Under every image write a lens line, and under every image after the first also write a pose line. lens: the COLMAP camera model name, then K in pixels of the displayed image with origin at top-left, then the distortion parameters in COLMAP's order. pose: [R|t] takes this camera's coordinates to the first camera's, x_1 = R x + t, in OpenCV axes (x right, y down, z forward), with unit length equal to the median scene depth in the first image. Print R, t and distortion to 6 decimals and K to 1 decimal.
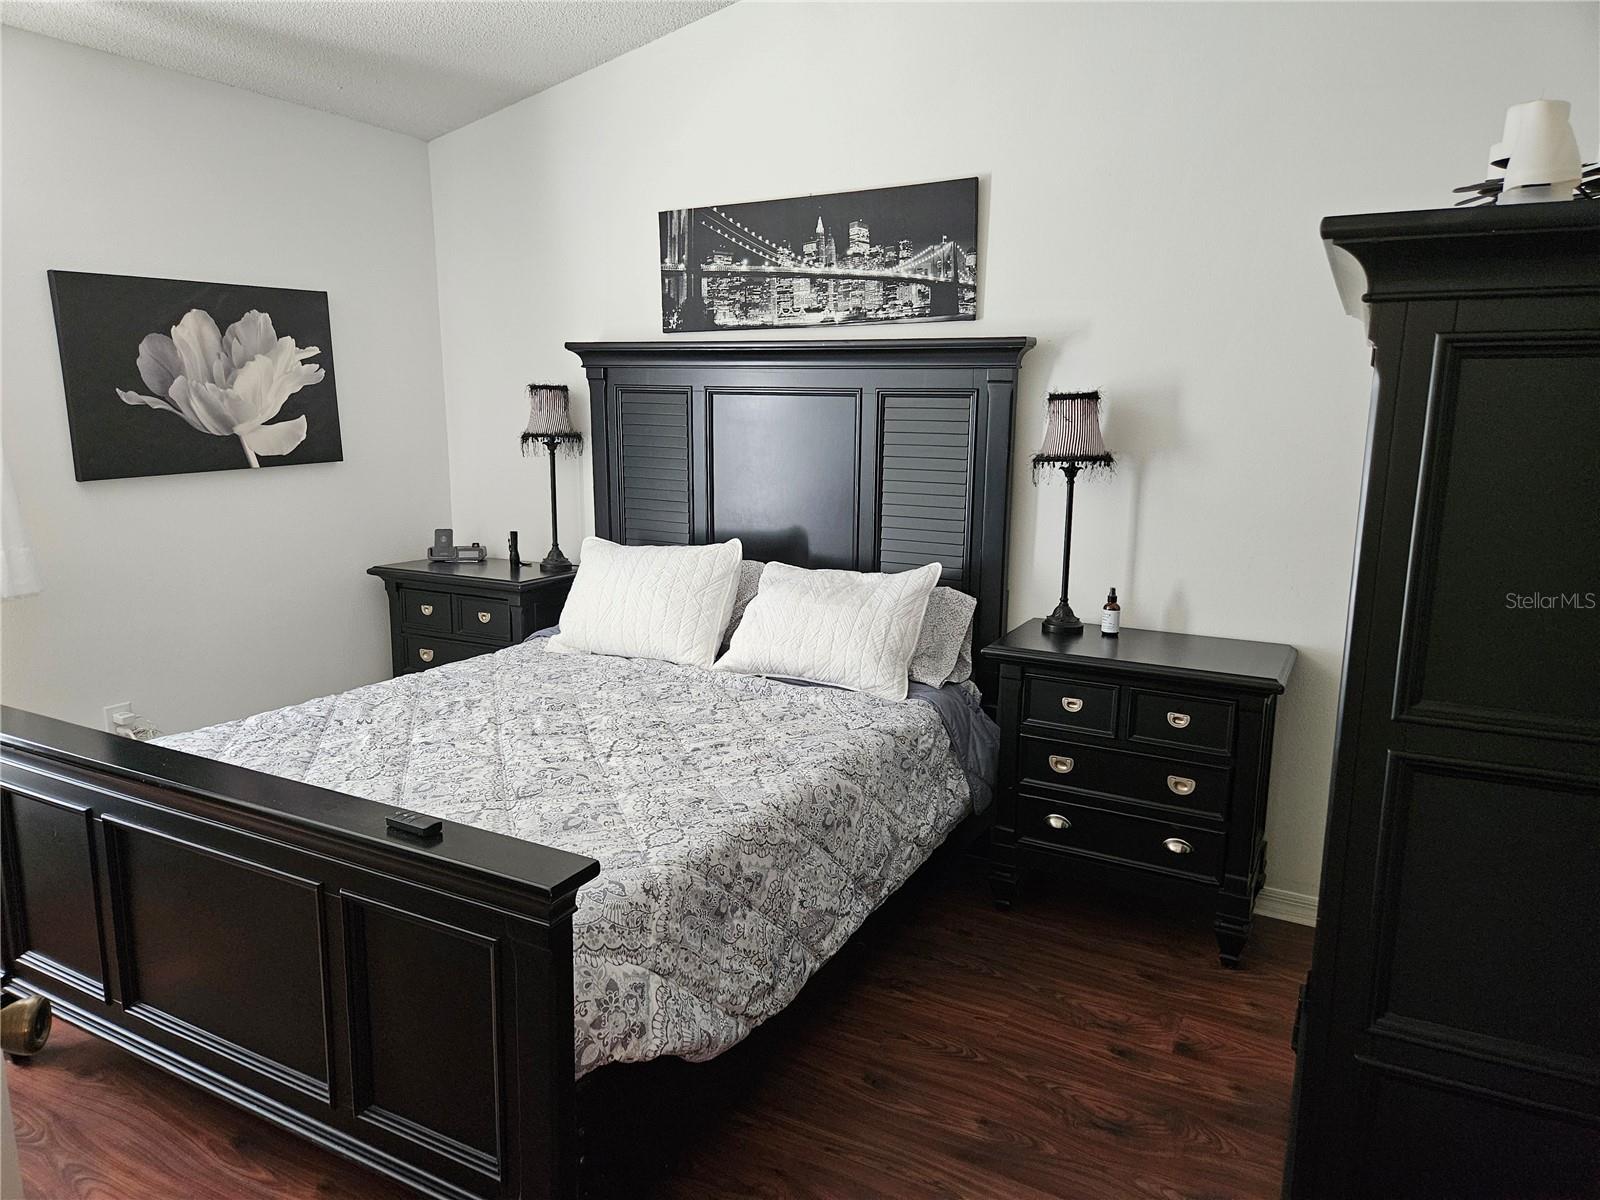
lens RADIAL K [[1064.8, 0, 794.8], [0, 1064.8, 609.7], [0, 0, 1]] dist [0.073356, -0.055677]
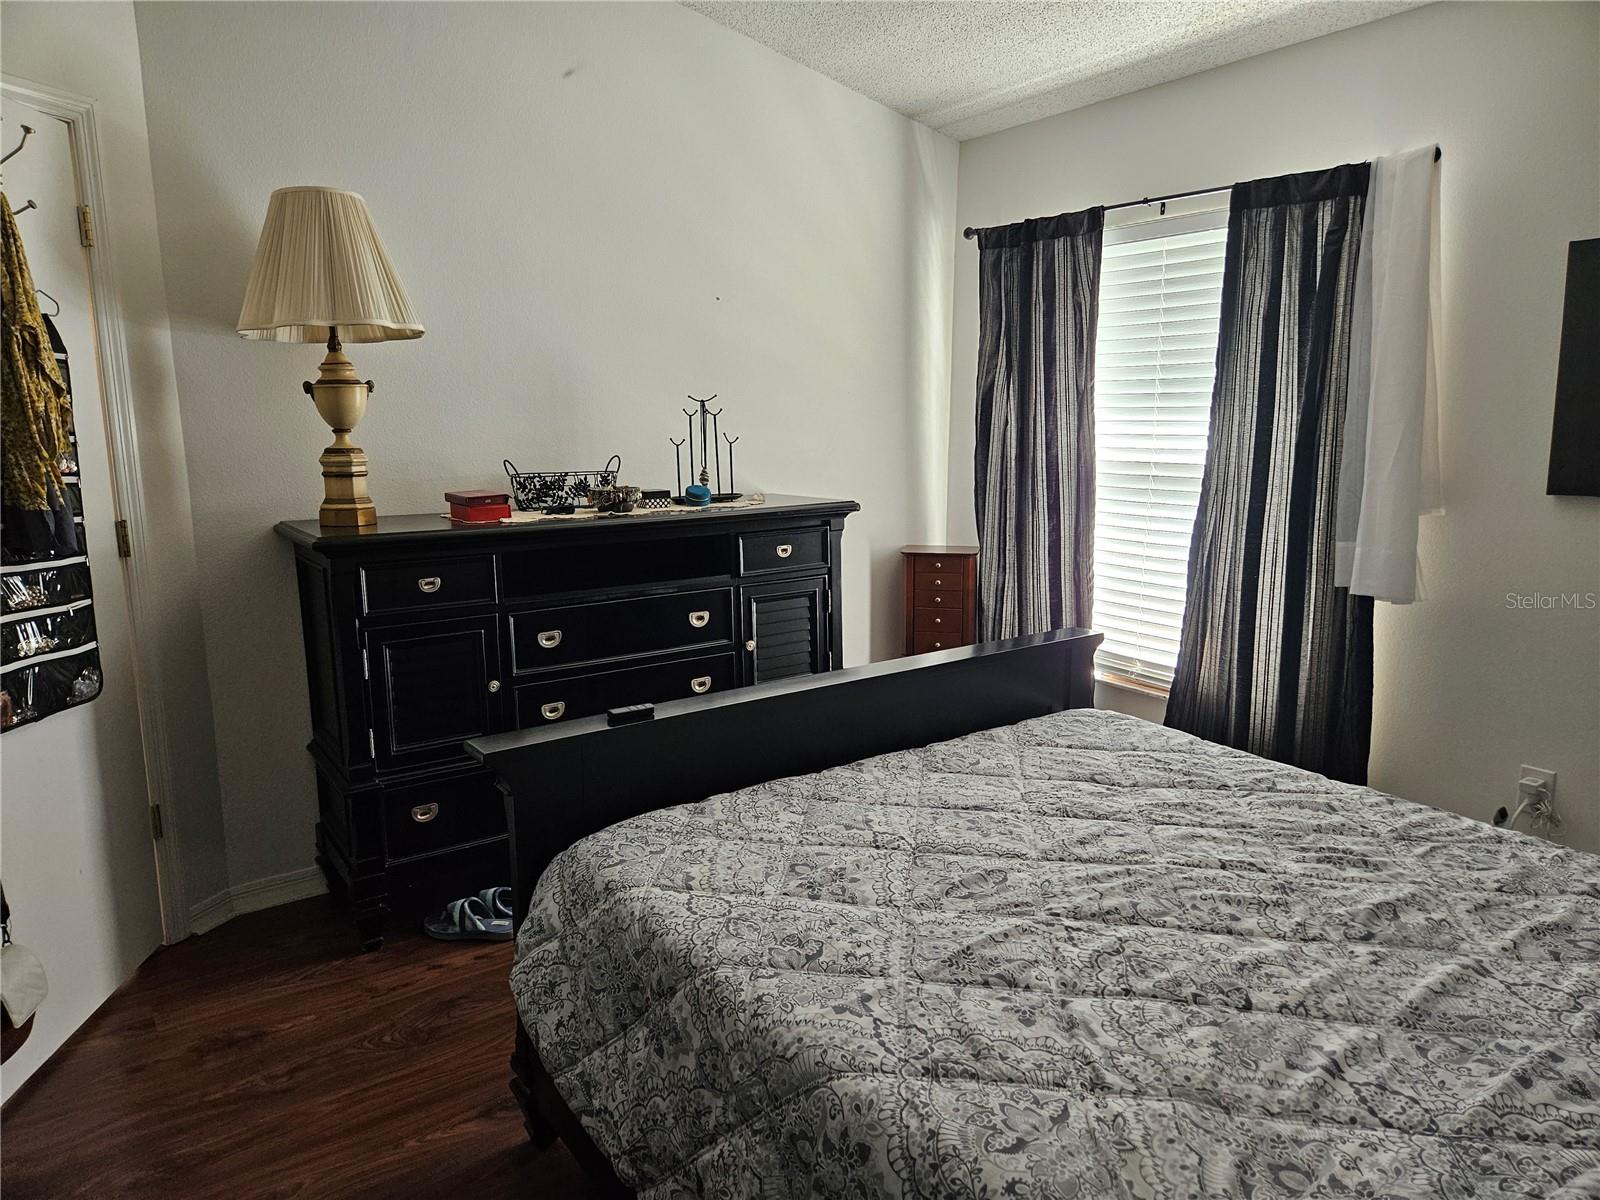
lens RADIAL K [[1064.8, 0, 794.8], [0, 1064.8, 595.4], [0, 0, 1]] dist [0.073356, -0.055677]
pose [[-0.435716, 0.147292, -0.887951, 0.325307], [-0.177369, 0.953125, 0.245138, -0.136609], [0.882435, 0.264305, -0.389167, 0.782332]]
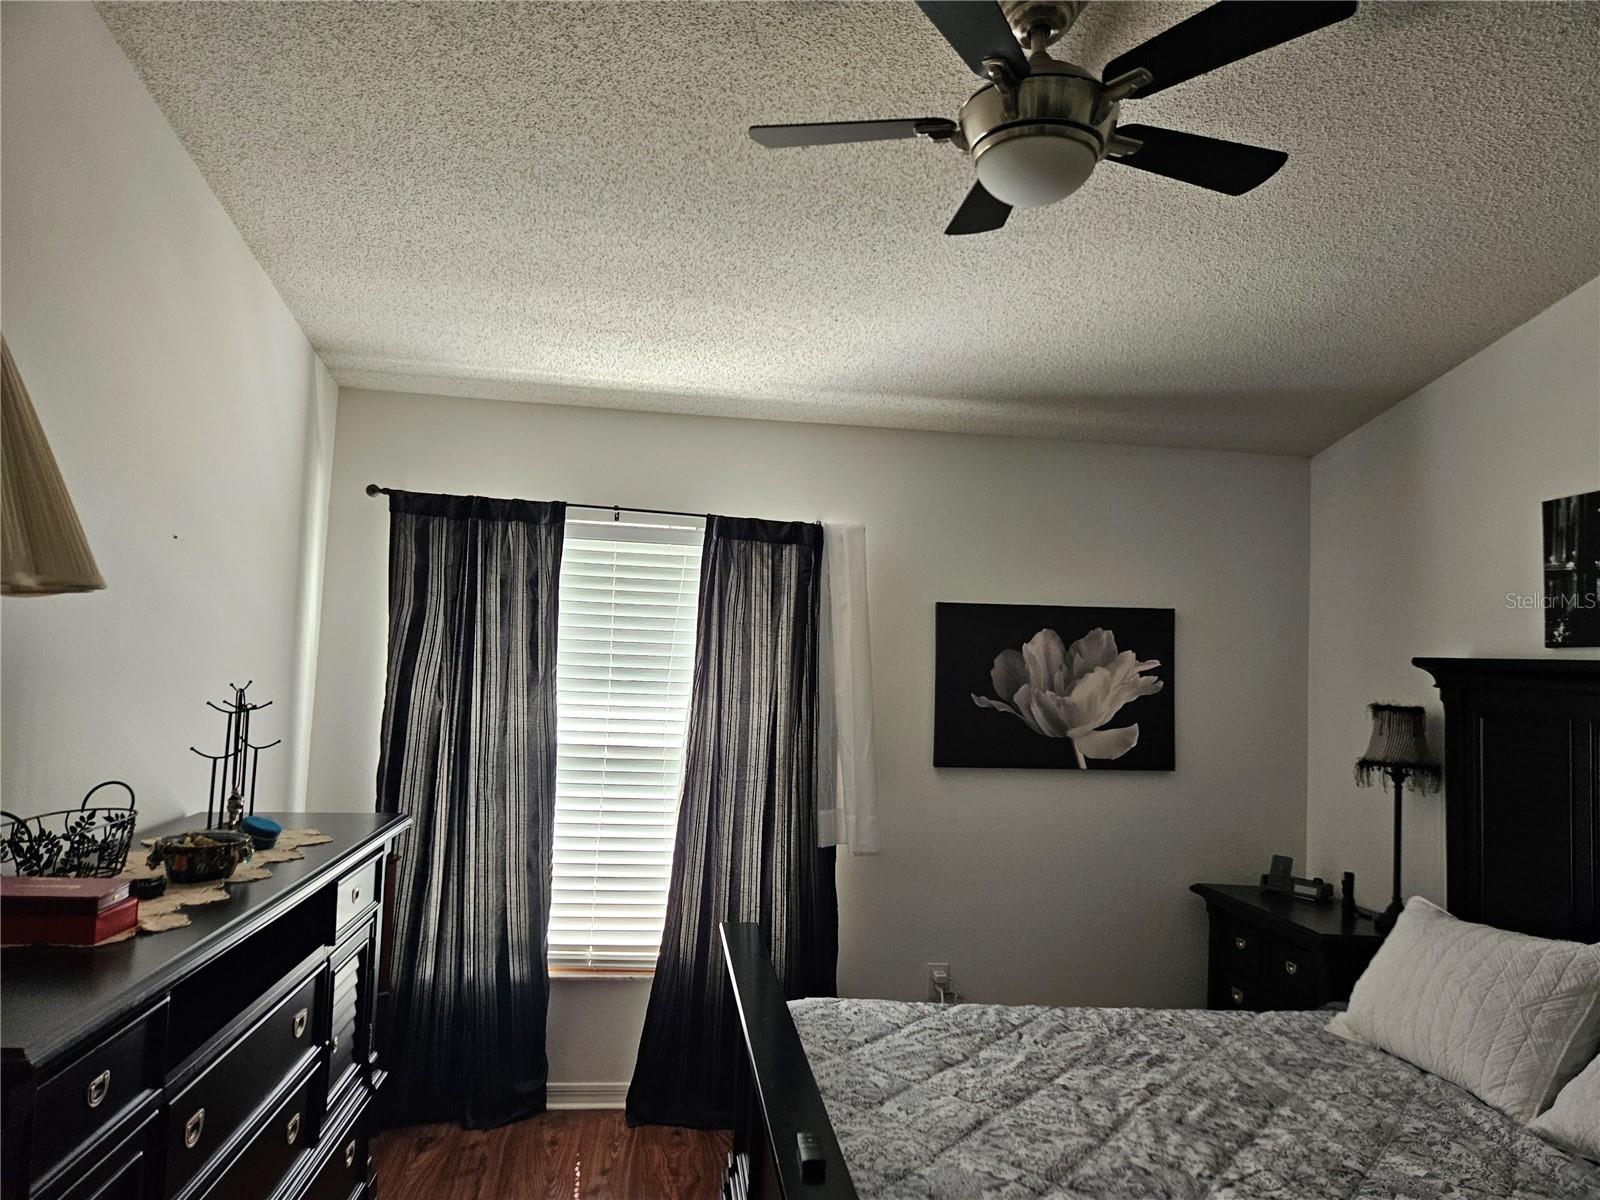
lens RADIAL K [[1064.8, 0, 796.9], [0, 1064.8, 593.0], [0, 0, 1]] dist [0.073356, -0.055677]
pose [[0.584997, -0.033720, -0.810334, 0.219850], [-0.196131, 0.963598, -0.181689, -0.053774], [0.786963, 0.265219, 0.557089, 0.143556]]
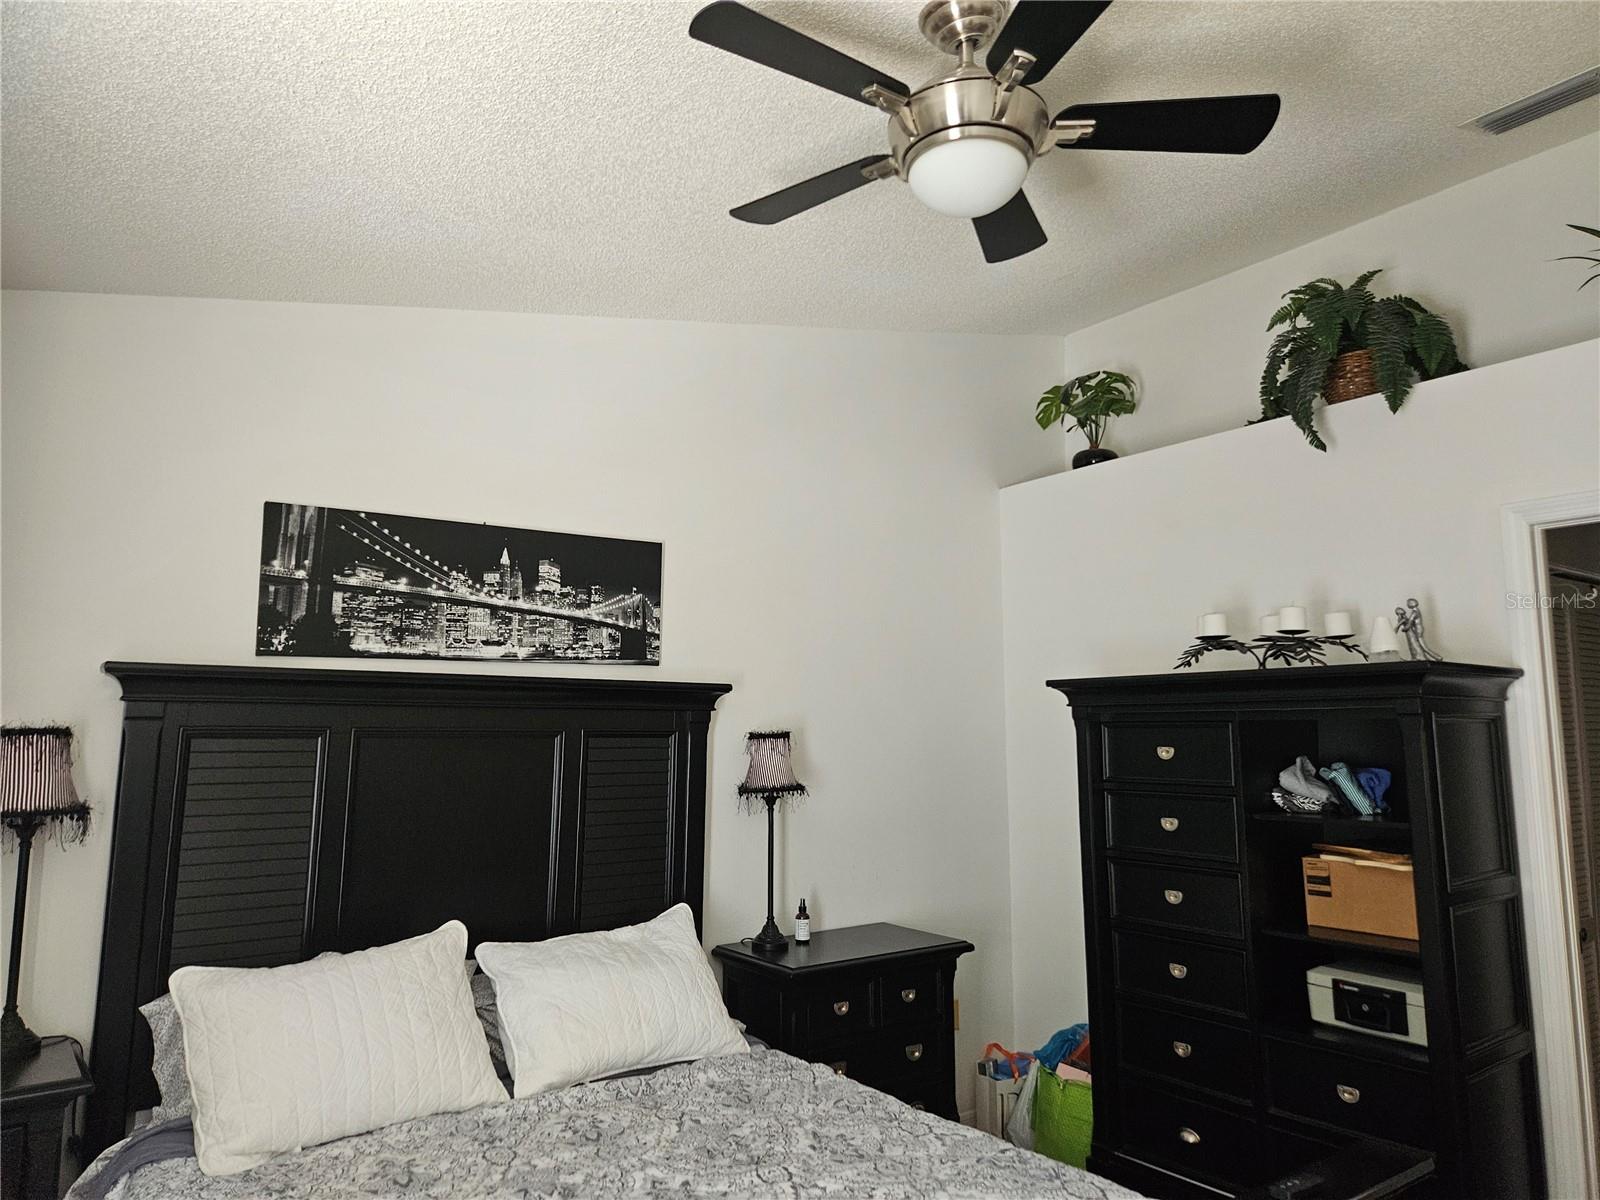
lens RADIAL K [[1064.8, 0, 804.6], [0, 1064.8, 594.4], [0, 0, 1]] dist [0.073356, -0.055677]
pose [[0.416375, 0.109581, 0.902565, -0.702153], [0.182680, 0.962382, -0.201119, -0.093326], [-0.890651, 0.248622, 0.380693, 0.425971]]
